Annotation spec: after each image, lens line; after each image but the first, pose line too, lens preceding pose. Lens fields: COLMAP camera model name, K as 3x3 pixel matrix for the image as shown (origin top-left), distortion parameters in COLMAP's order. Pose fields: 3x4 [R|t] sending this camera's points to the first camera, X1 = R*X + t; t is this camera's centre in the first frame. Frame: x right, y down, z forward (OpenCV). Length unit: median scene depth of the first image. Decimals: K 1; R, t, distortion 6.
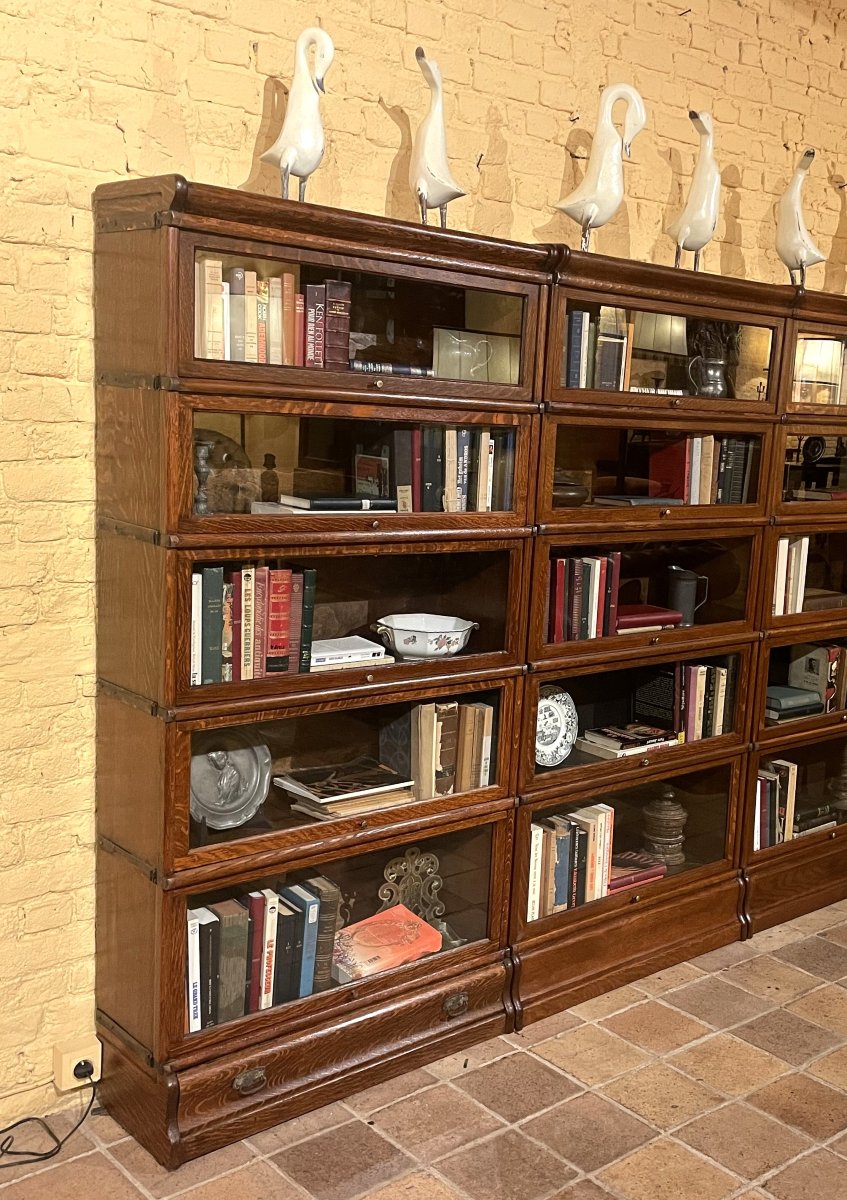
lens RADIAL K [[1279.4, 0, 554.4], [0, 1279.4, 617.4], [0, 0, 1]] dist [0.108557, -0.171238]
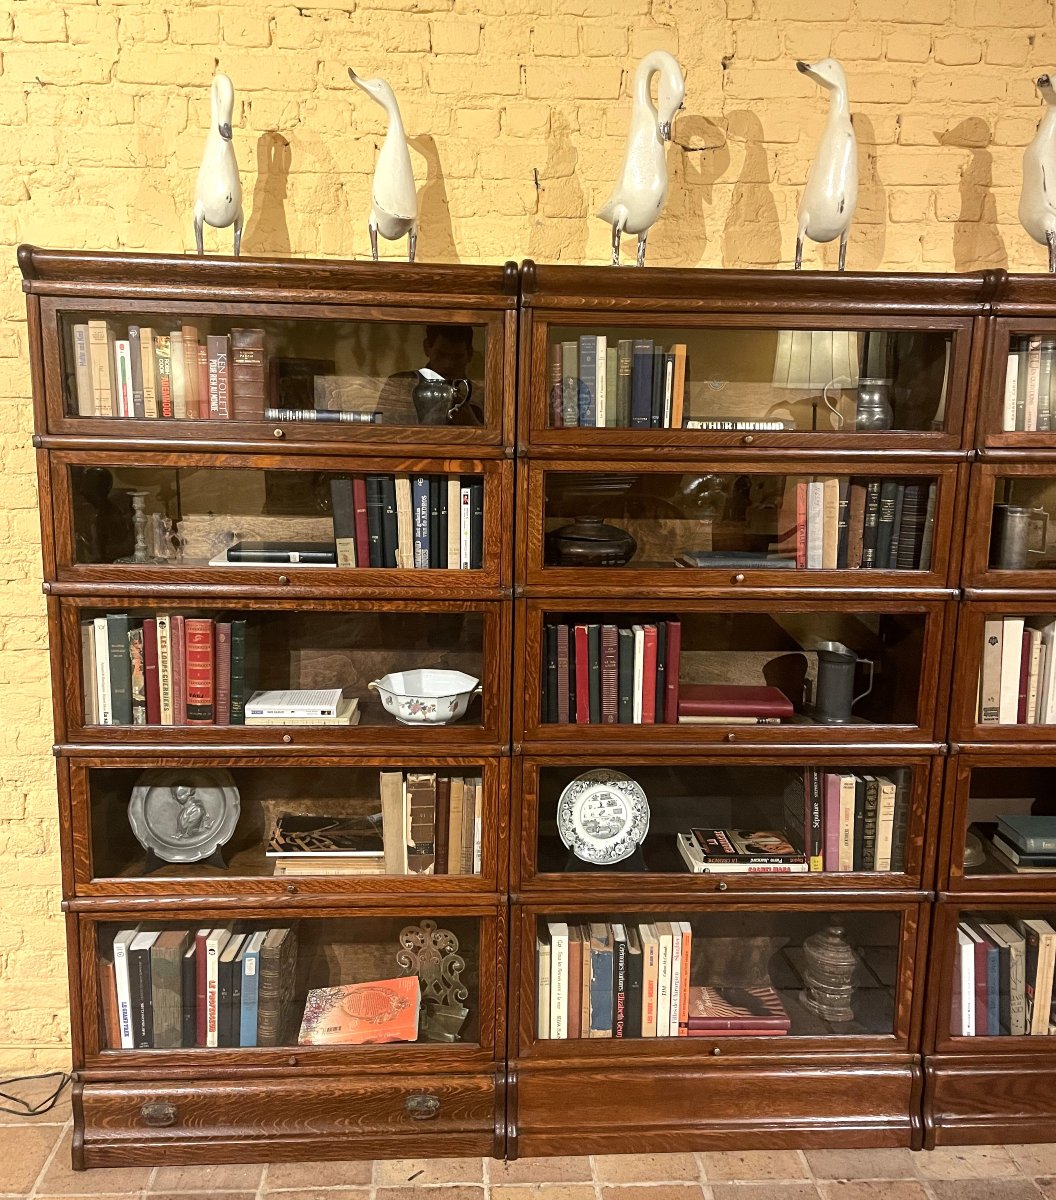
lens RADIAL K [[1093.3, 0, 516.6], [0, 1093.3, 586.7], [0, 0, 1]] dist [0.104587, -0.150436]
pose [[0.762329, 0.067324, -0.643678, 0.487467], [-0.080648, 0.996704, 0.008735, -0.082946], [0.642145, 0.045253, 0.765246, 0.459457]]
